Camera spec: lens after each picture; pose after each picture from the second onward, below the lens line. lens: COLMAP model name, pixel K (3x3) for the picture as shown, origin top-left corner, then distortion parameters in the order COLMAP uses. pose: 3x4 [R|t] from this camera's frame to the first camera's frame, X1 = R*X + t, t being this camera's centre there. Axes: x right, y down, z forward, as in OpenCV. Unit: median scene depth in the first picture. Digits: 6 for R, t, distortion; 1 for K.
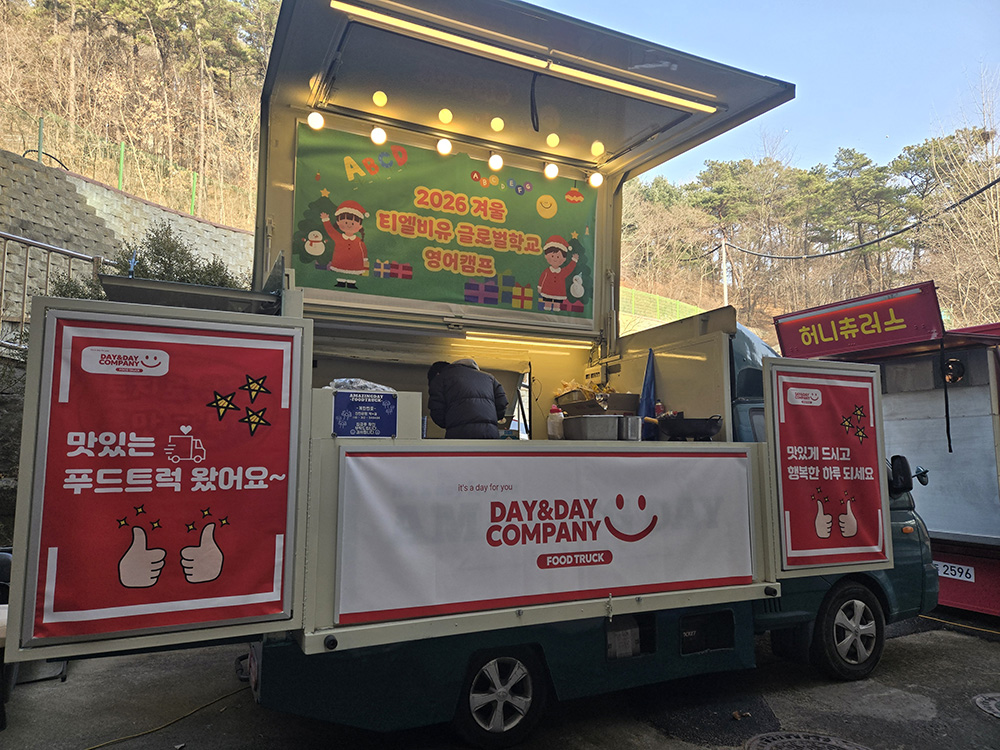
lens RADIAL K [[666.8, 0, 500.1], [0, 666.8, 380.0], [0, 0, 1]] dist [0.081199, -0.068209]
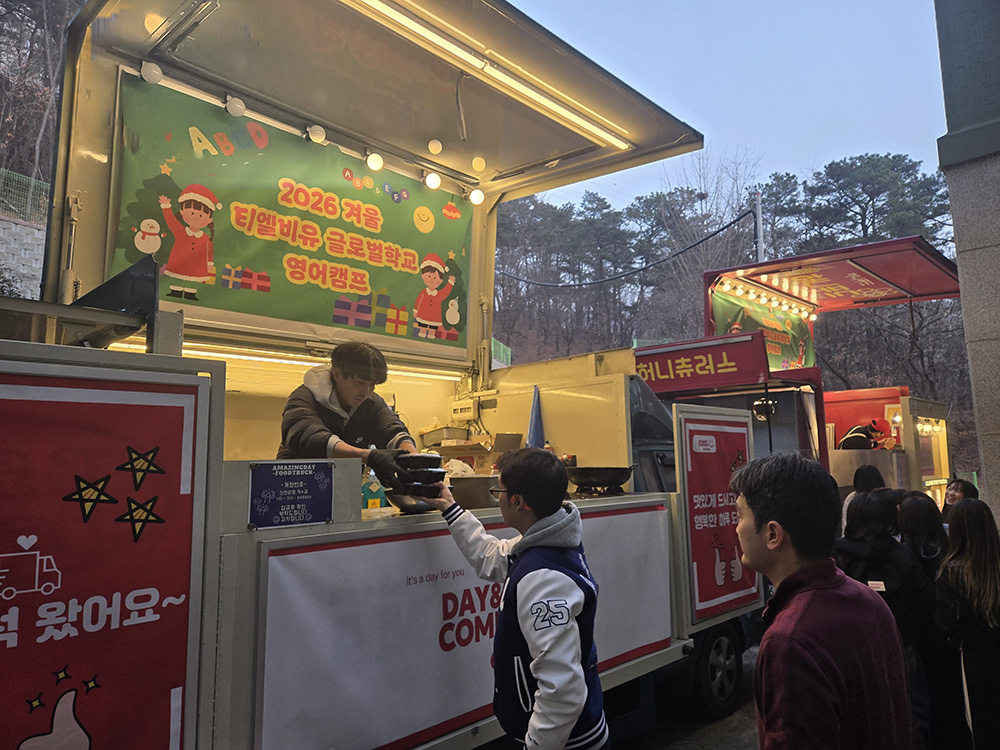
lens RADIAL K [[666.8, 0, 506.5], [0, 666.8, 384.7], [0, 0, 1]] dist [0.081199, -0.068209]
pose [[0.932248, 0.027109, 0.360804, -0.169751], [-0.025341, 0.999632, -0.009631, -0.042982], [-0.360932, -0.000165, 0.932592, 0.162070]]
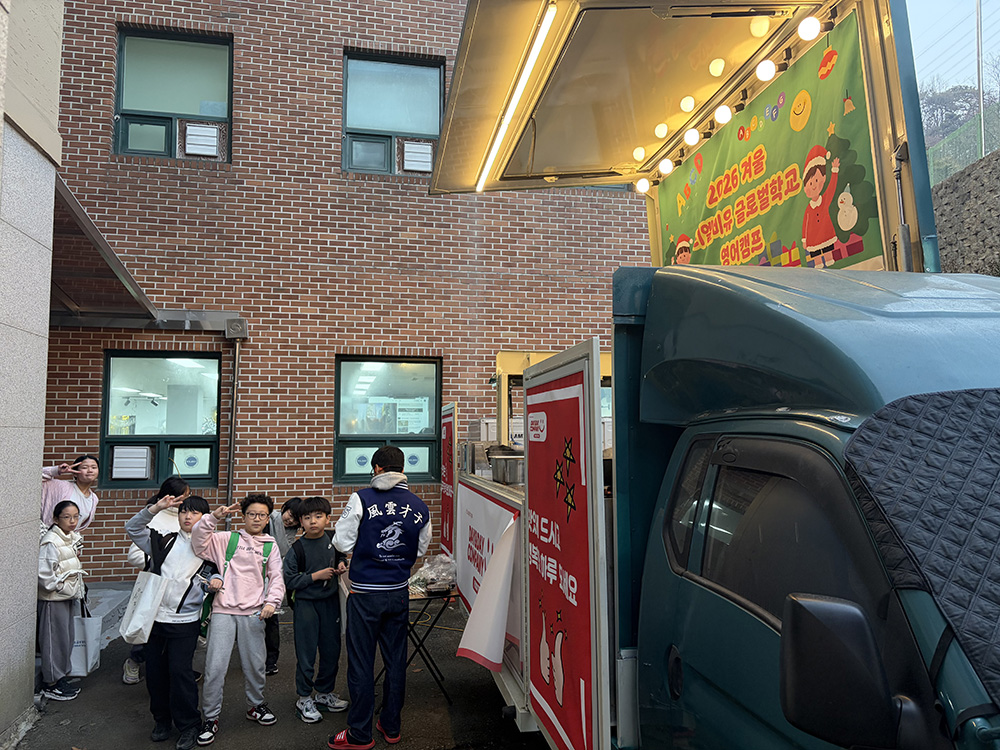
lens RADIAL K [[753.5, 0, 499.3], [0, 753.5, 381.2], [0, 0, 1]] dist [0.068712, -0.077705]
pose [[-0.268020, -0.066346, -0.961126, 0.998692], [0.121480, 0.987336, -0.102032, 0.043987], [0.955724, -0.144105, -0.256566, 1.046837]]
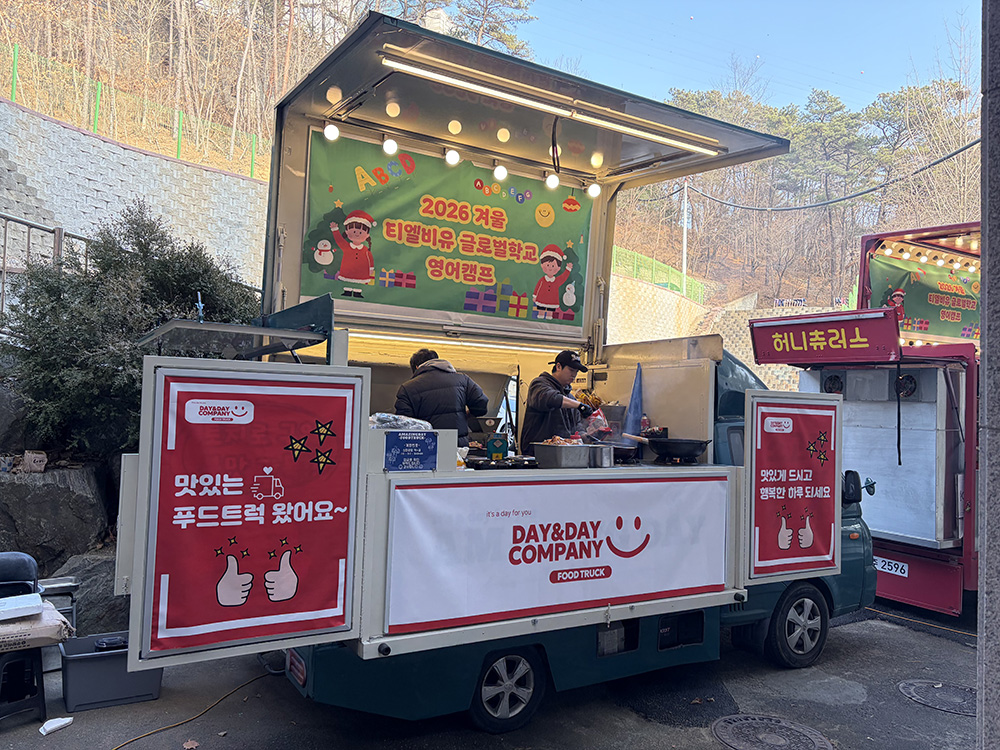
lens RADIAL K [[753.5, 0, 501.4], [0, 753.5, 384.9], [0, 0, 1]] dist [0.068712, -0.077705]
pose [[0.994161, 0.035630, 0.101852, -0.122768], [-0.044202, 0.995554, 0.083179, -0.114775], [-0.098435, -0.087196, 0.991316, -0.174837]]
